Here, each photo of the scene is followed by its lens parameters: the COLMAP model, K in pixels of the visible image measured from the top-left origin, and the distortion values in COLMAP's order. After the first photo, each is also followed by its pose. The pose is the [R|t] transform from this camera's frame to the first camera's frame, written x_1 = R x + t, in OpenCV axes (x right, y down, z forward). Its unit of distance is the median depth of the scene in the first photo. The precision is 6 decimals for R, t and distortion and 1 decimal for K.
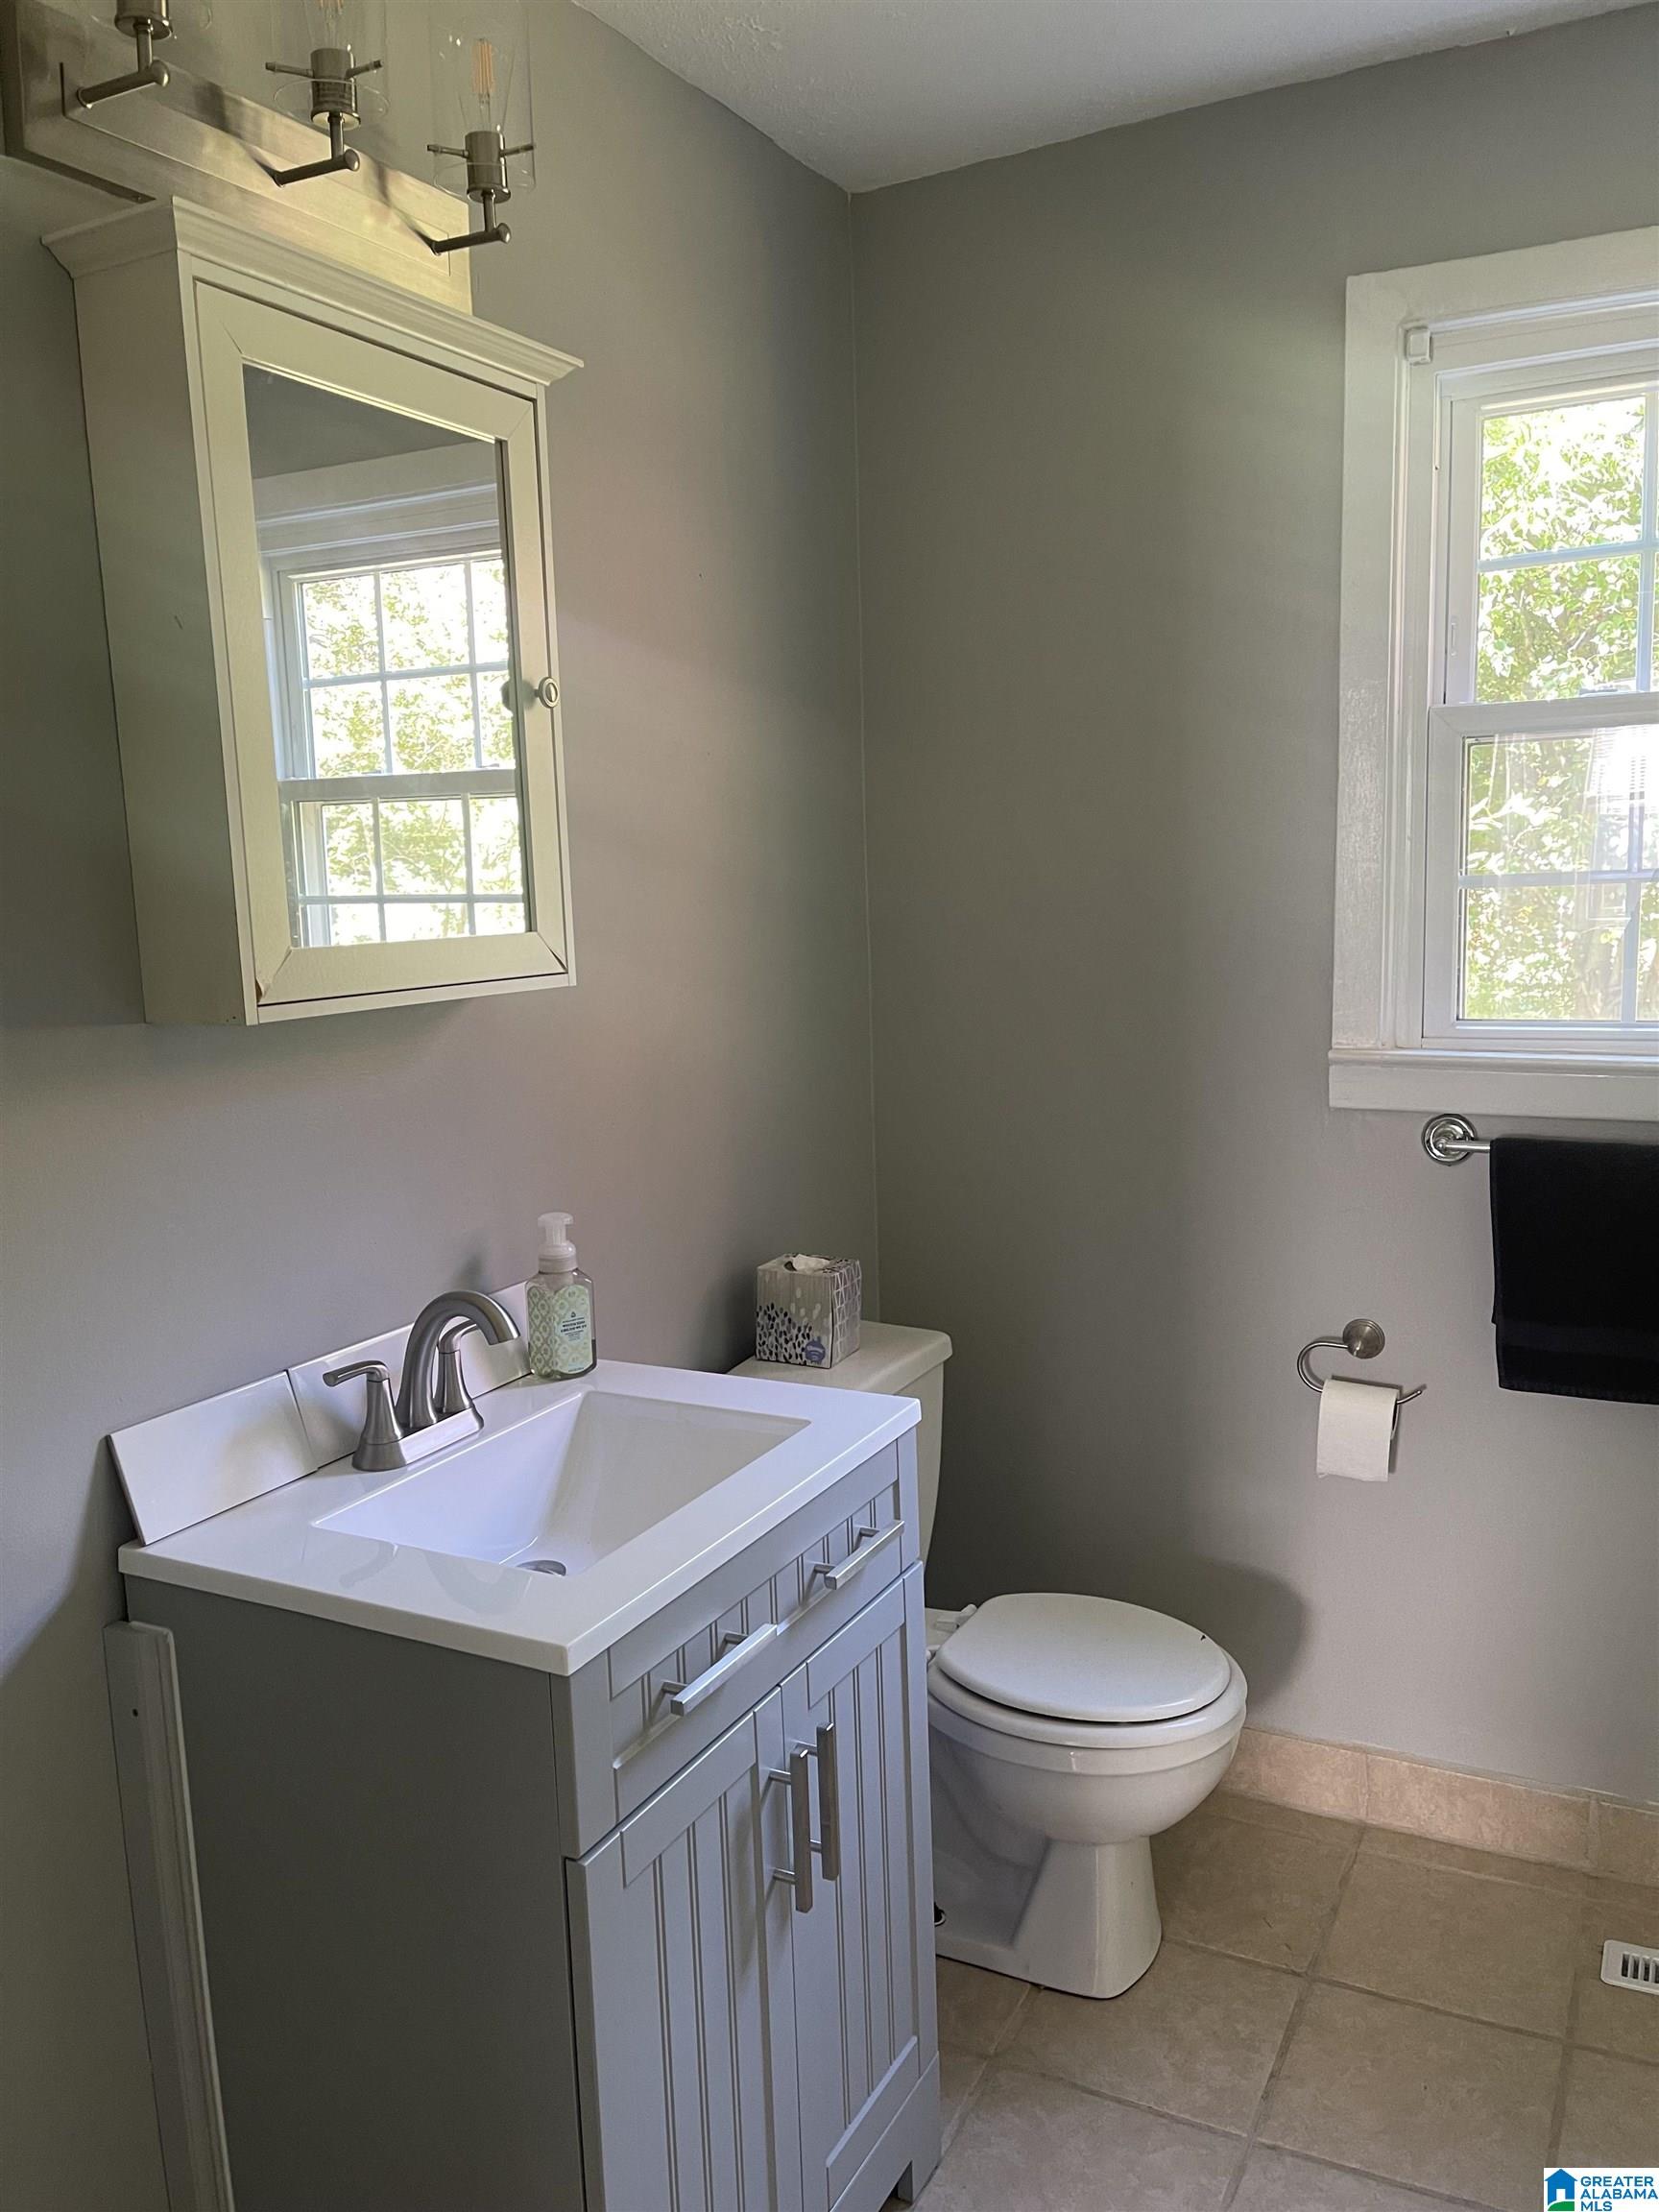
lens RADIAL K [[1703.1, 0, 832.6], [0, 1703.1, 1117.8], [0, 0, 1]] dist [0.067929, -0.004210]
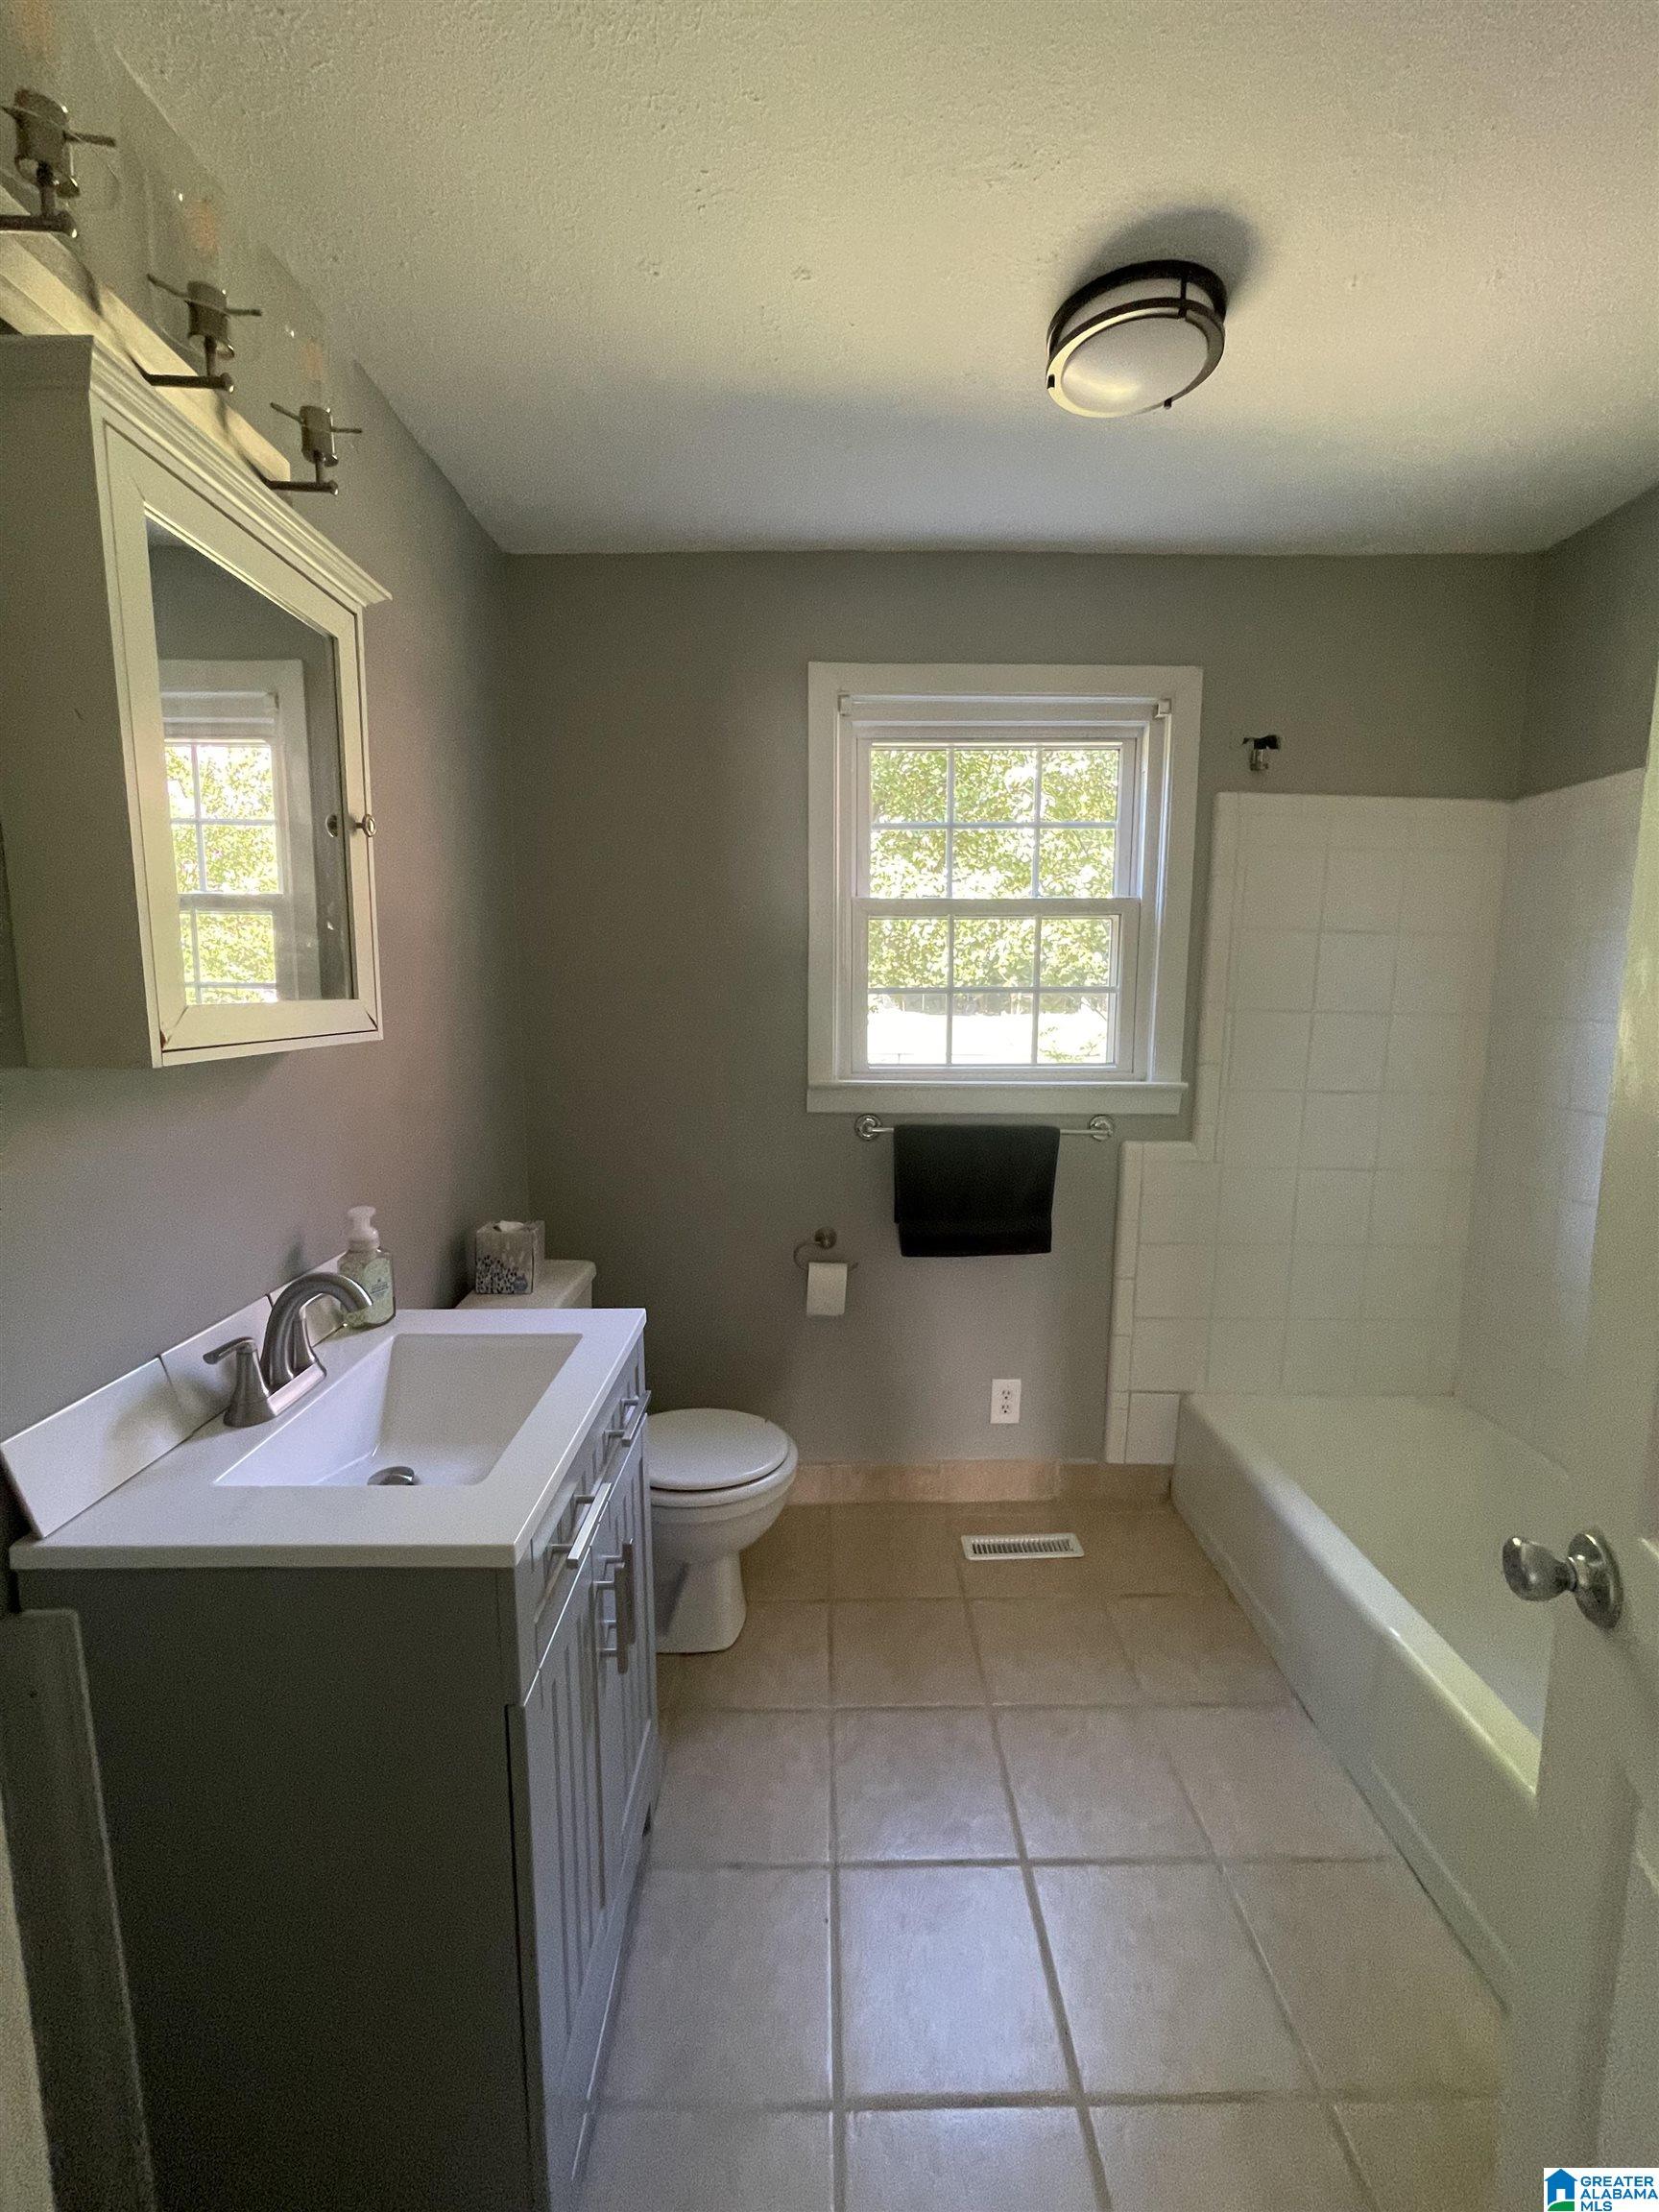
lens RADIAL K [[907.7, 0, 832.5], [0, 907.7, 1095.7], [0, 0, 1]] dist [-0.000874, 0.013898]
pose [[0.885763, -0.025995, 0.463410, -0.176734], [0.040965, 0.998913, -0.022265, -0.001838], [-0.462327, 0.038705, 0.885864, 0.192522]]
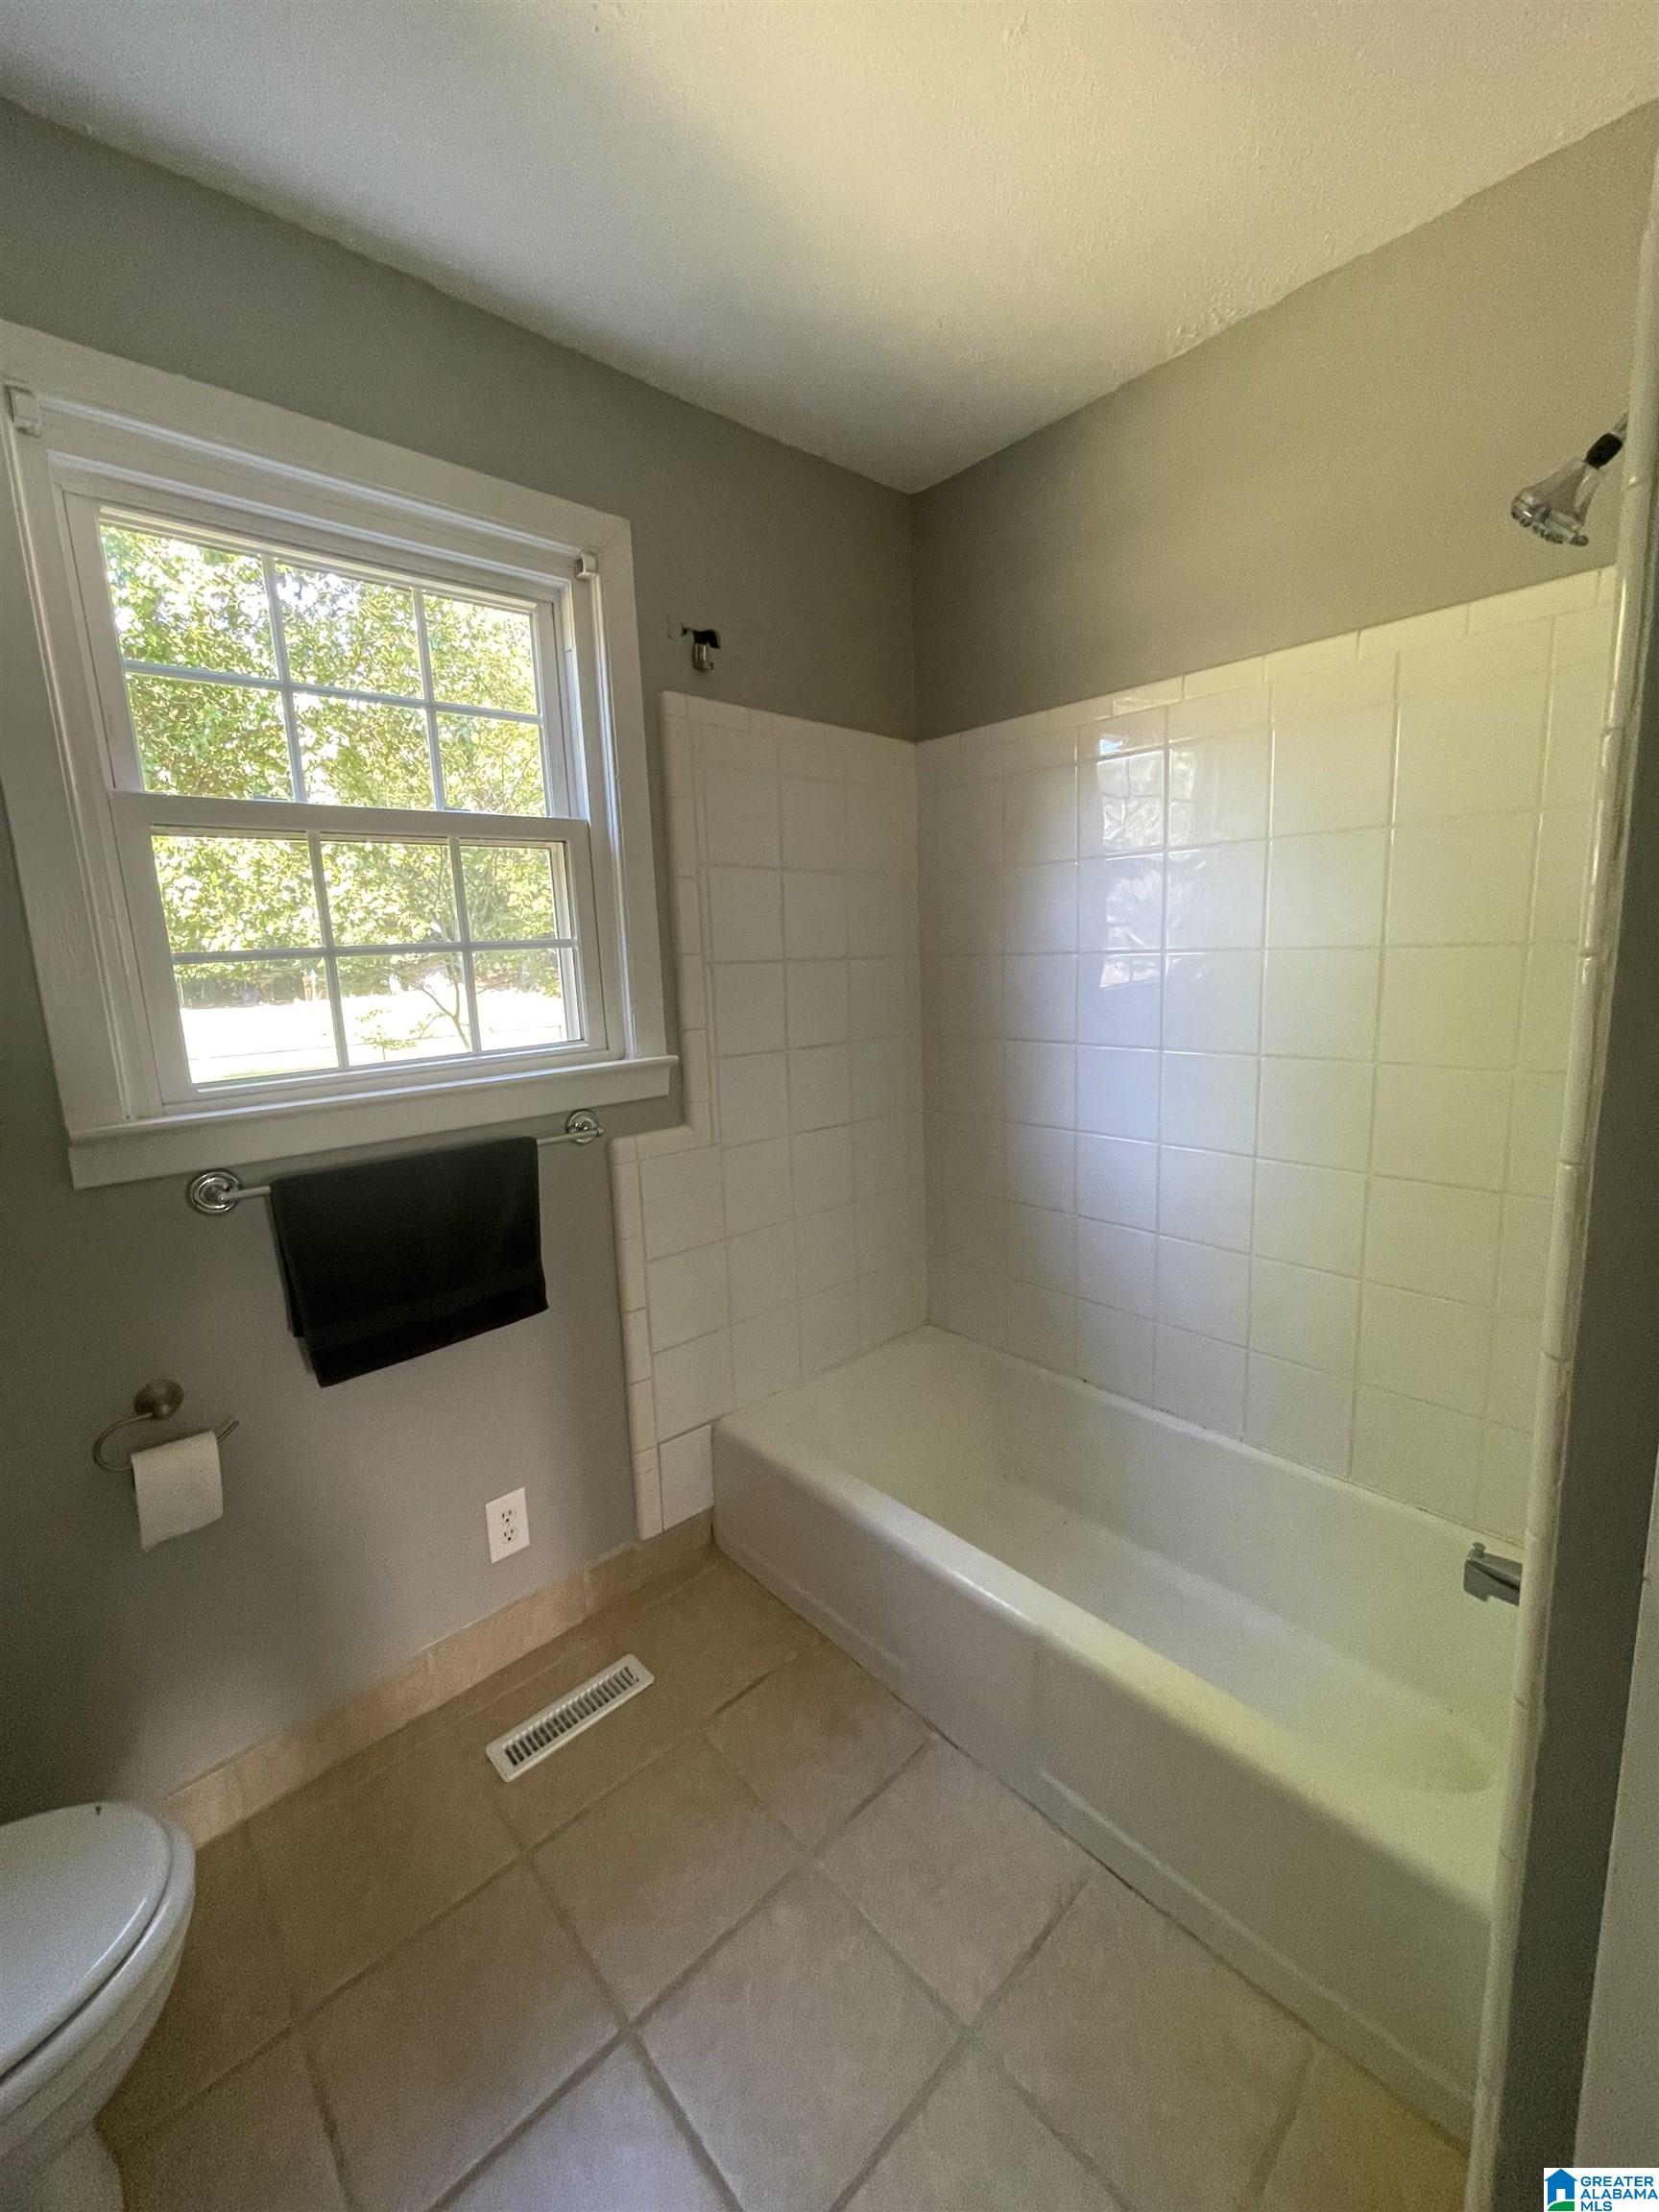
lens RADIAL K [[892.2, 0, 829.6], [0, 892.2, 1097.5], [0, 0, 1]] dist [-0.001933, -0.000052]
pose [[0.349187, -0.144002, 0.925922, -0.029667], [0.172388, 0.981128, 0.087576, -0.039287], [-0.921060, 0.129038, 0.367421, 0.563803]]
